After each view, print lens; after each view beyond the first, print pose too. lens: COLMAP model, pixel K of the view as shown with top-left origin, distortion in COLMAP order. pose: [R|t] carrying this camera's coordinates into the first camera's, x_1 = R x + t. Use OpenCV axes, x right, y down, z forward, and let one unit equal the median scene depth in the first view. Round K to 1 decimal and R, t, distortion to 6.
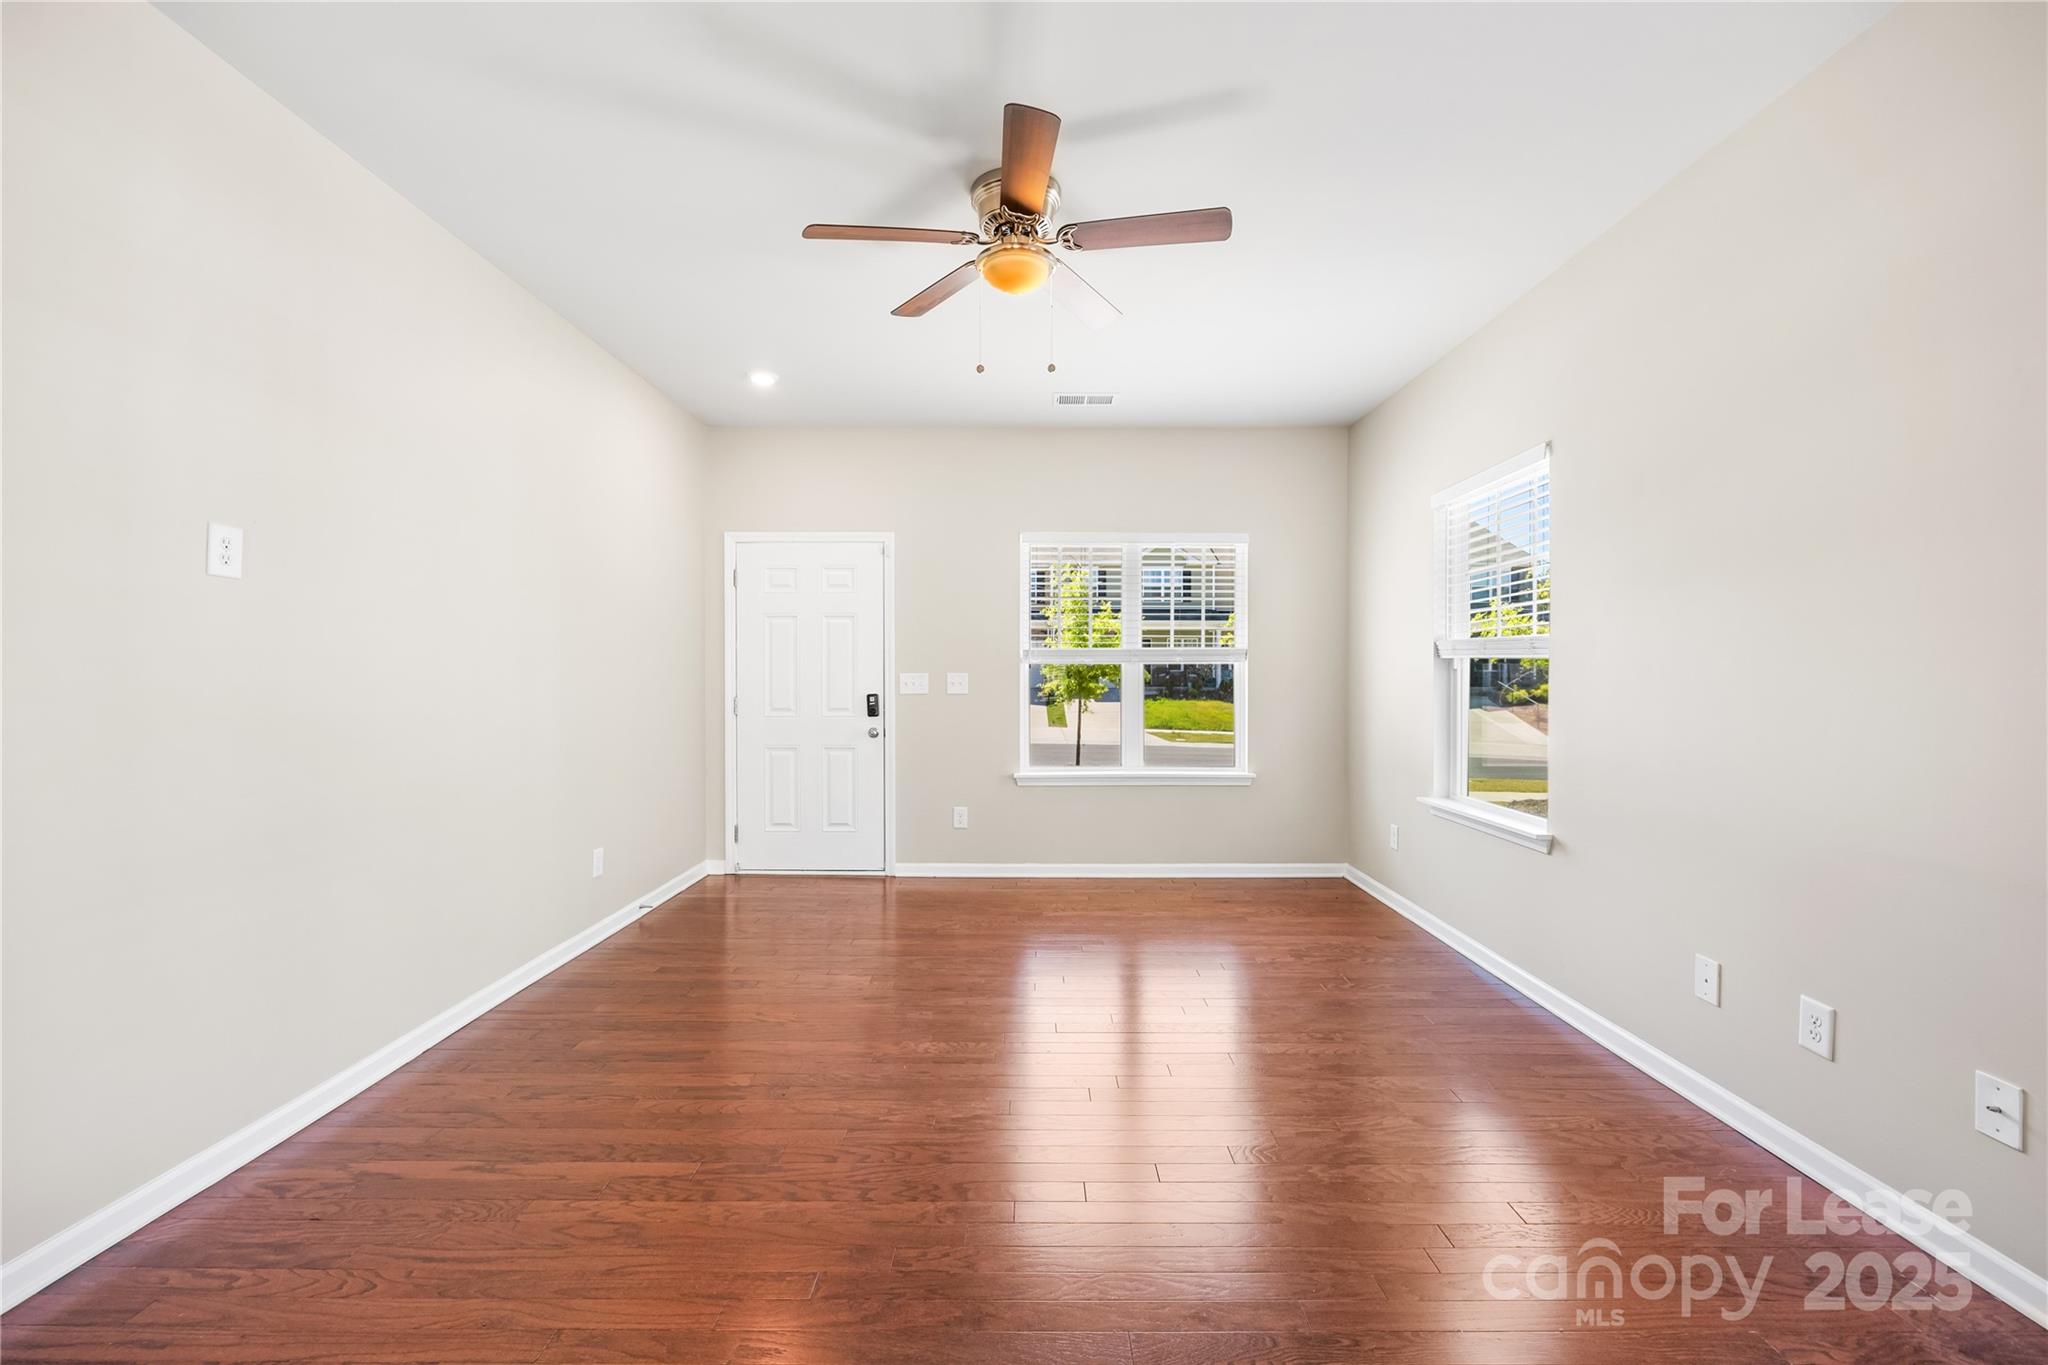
lens RADIAL K [[830.3, 0, 1039.1], [0, 830.3, 677.8], [0, 0, 1]] dist [-0.001506, 0.001105]
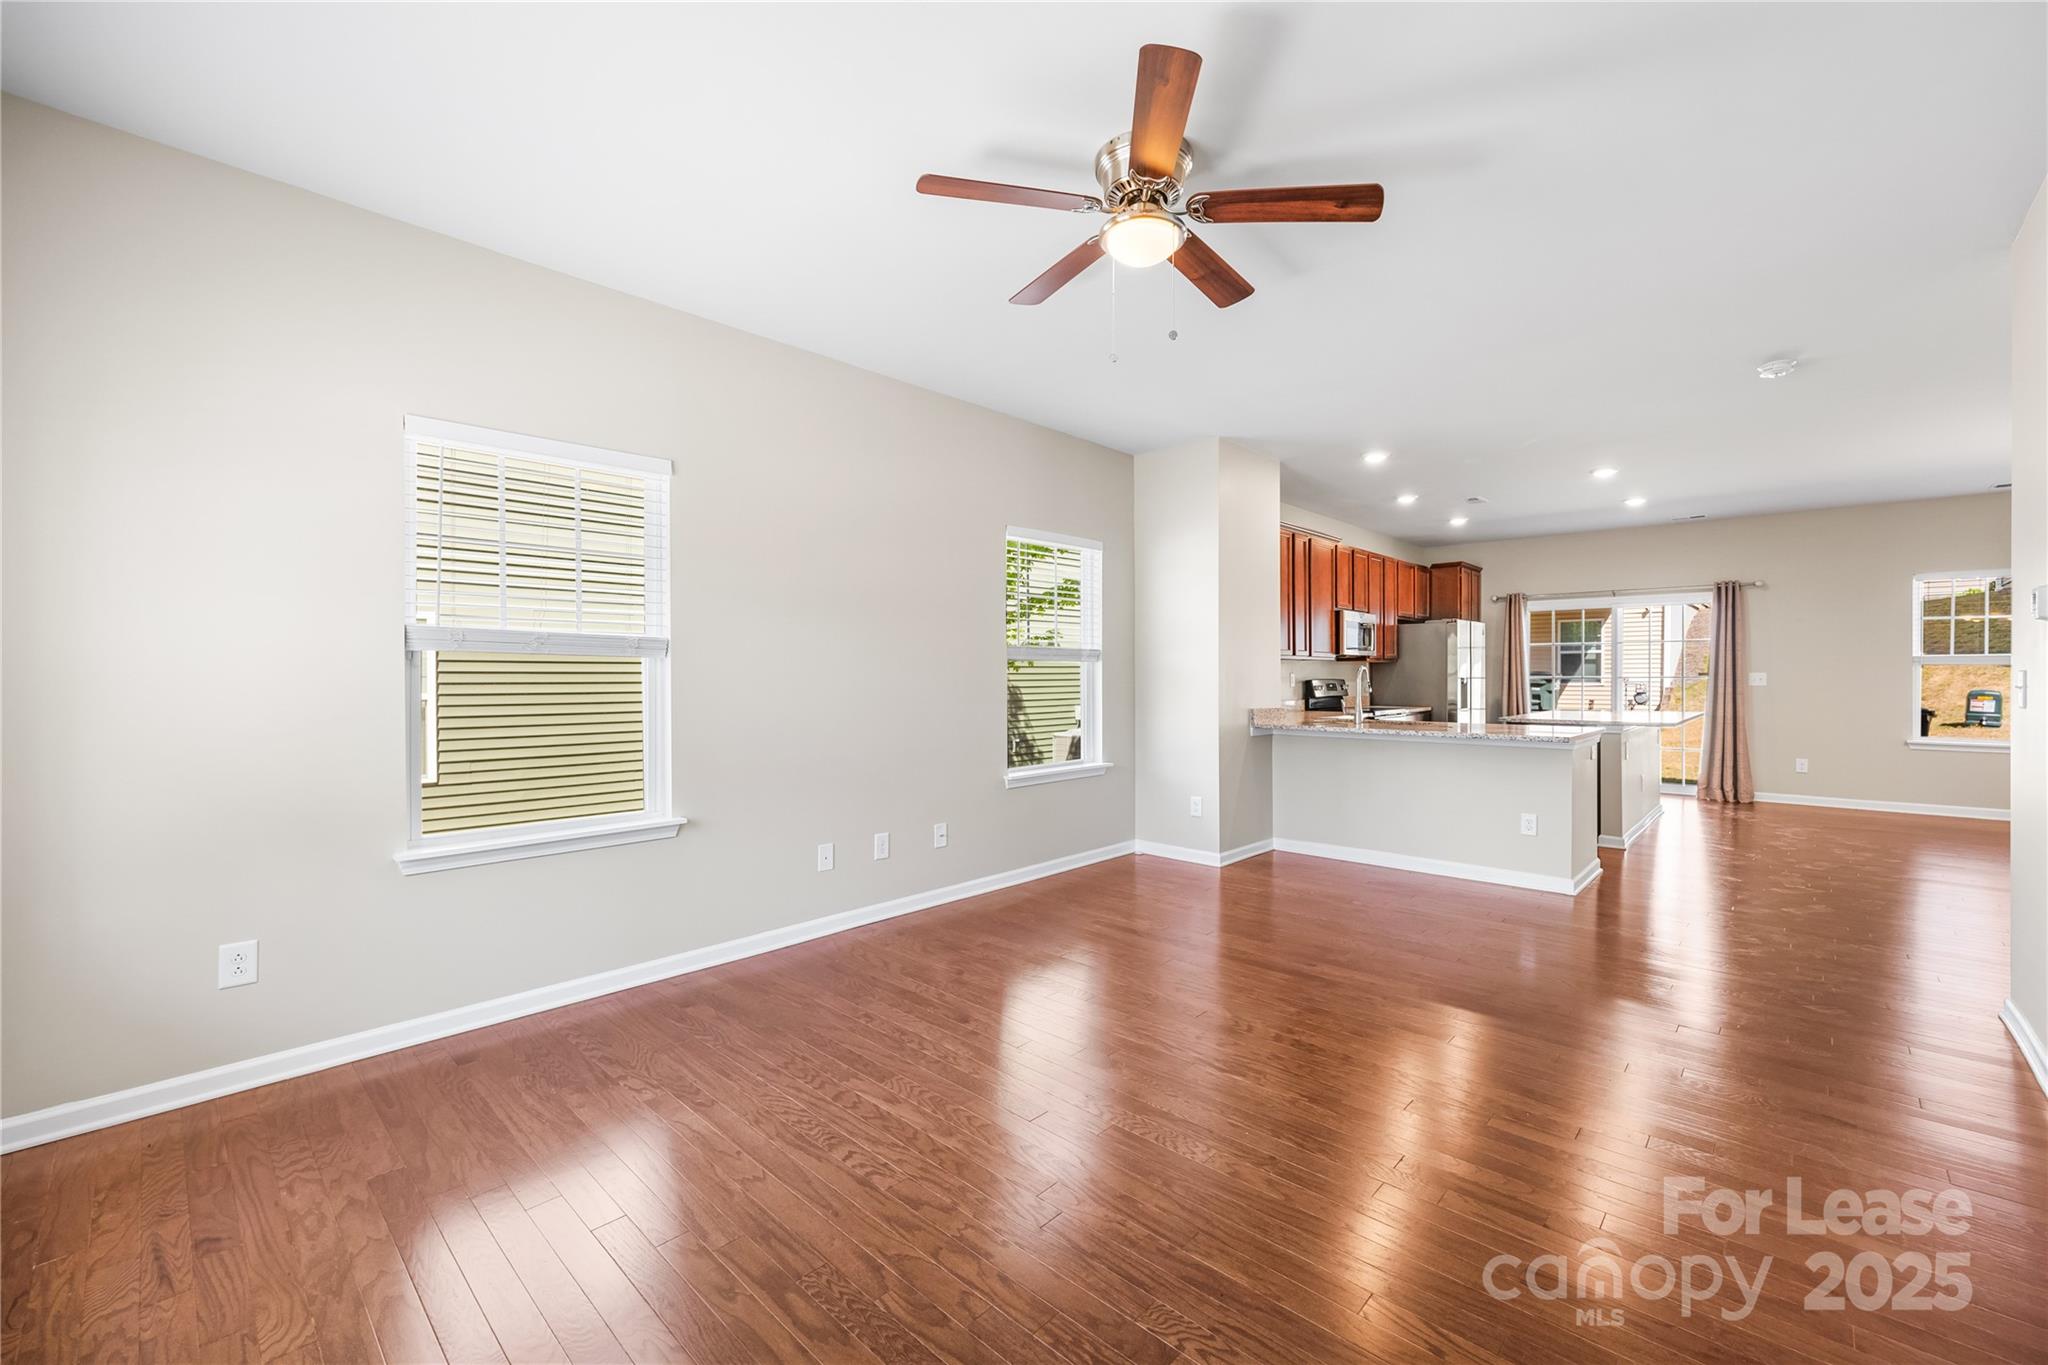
lens RADIAL K [[830.3, 0, 1011.6], [0, 830.3, 681.5], [0, 0, 1]] dist [-0.001506, 0.001105]
pose [[-0.712532, -0.008440, 0.701589, -0.305238], [-0.000449, 0.999933, 0.011573, -0.004892], [-0.701639, 0.007931, -0.712488, 0.933466]]
